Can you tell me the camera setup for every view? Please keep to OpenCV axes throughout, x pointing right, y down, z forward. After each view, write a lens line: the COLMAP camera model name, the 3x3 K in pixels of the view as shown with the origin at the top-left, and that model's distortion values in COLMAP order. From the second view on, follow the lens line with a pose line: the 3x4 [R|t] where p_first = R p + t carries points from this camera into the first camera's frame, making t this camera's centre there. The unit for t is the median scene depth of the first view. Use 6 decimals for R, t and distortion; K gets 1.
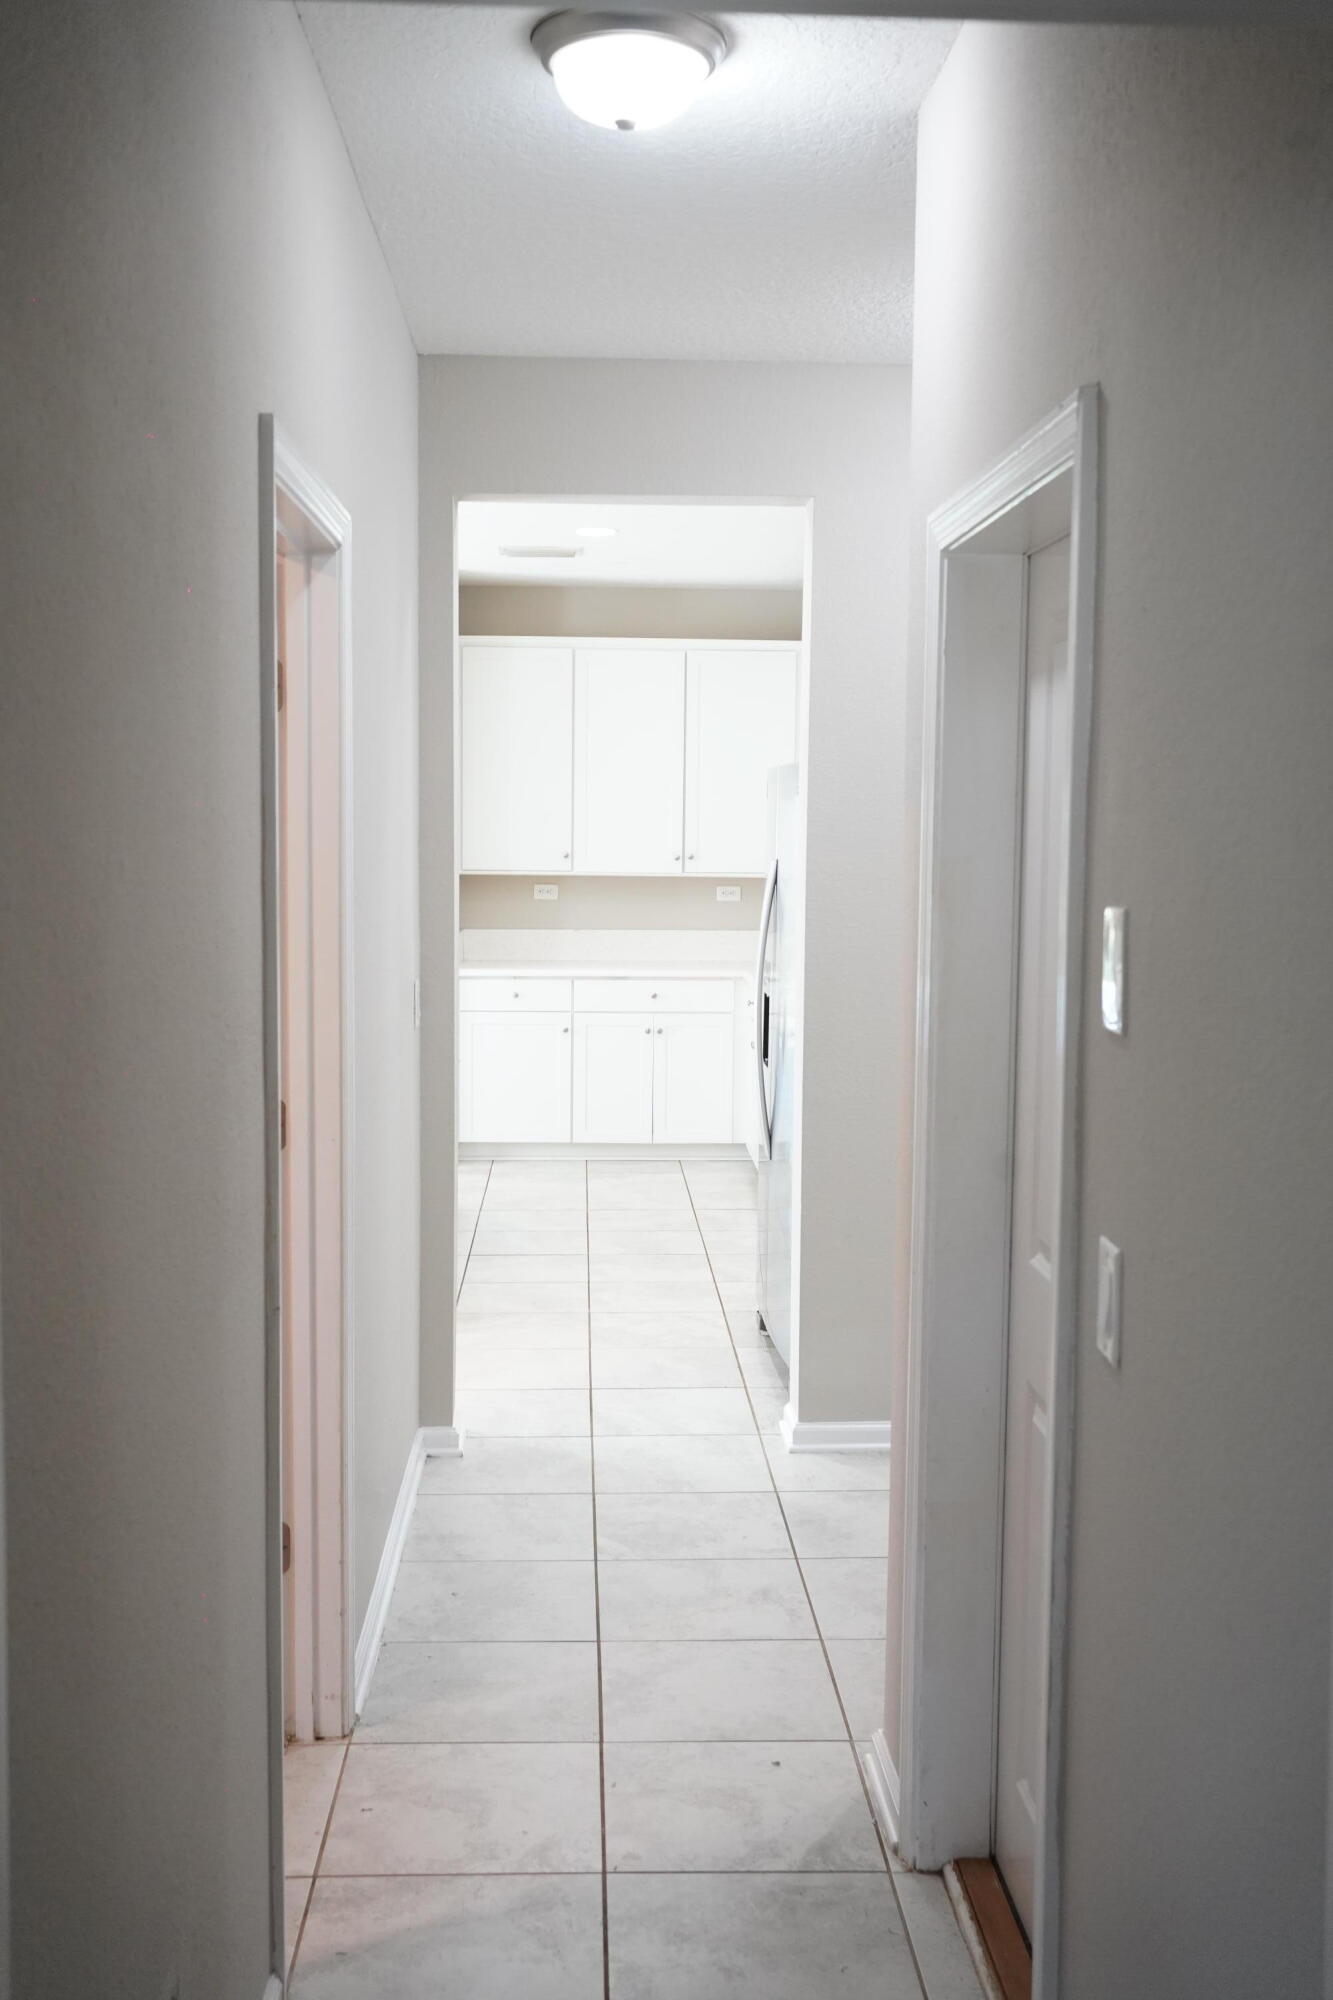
lens RADIAL K [[1999.6, 0, 666.5], [0, 1999.6, 1000.0], [0, 0, 1]] dist [-0.031339, 0.143343]
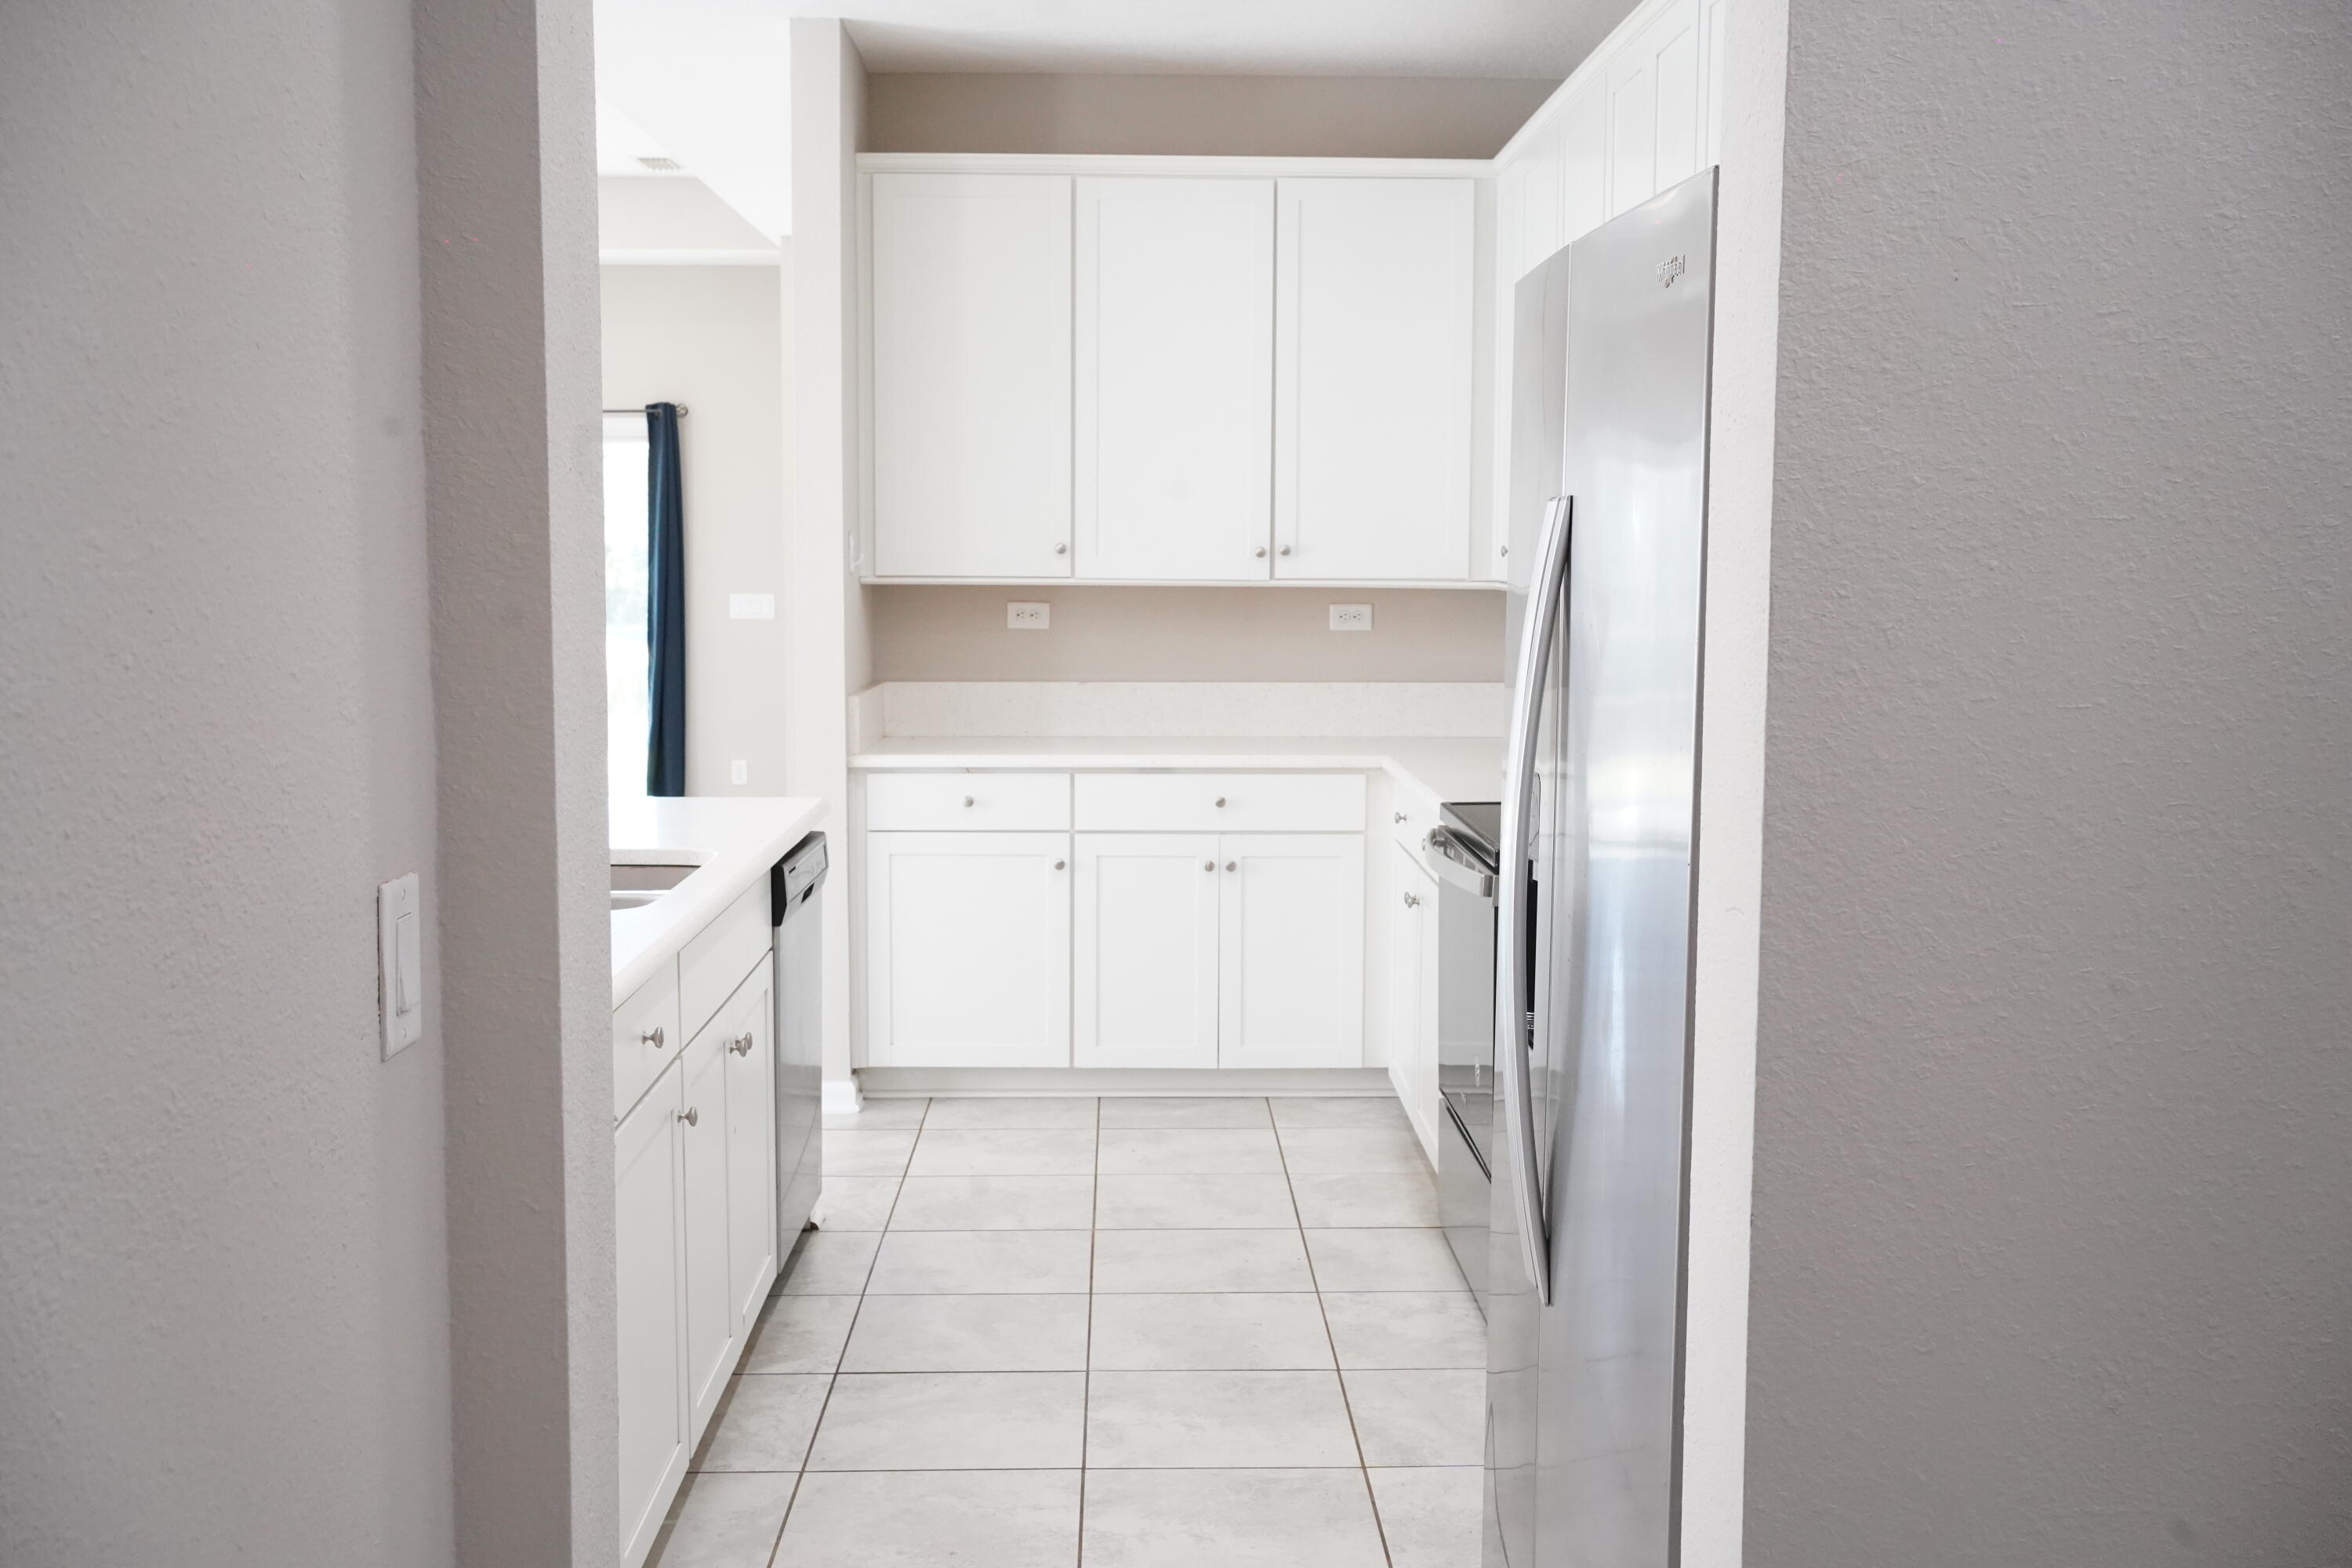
lens RADIAL K [[2351.6, 0, 1175.1], [0, 2351.6, 769.9], [0, 0, 1]] dist [-0.031339, 0.143343]
pose [[0.999761, -0.002845, -0.021679, -0.004601], [0.002935, 0.999987, 0.004163, -0.013541], [0.021667, -0.004225, 0.999756, 0.350538]]
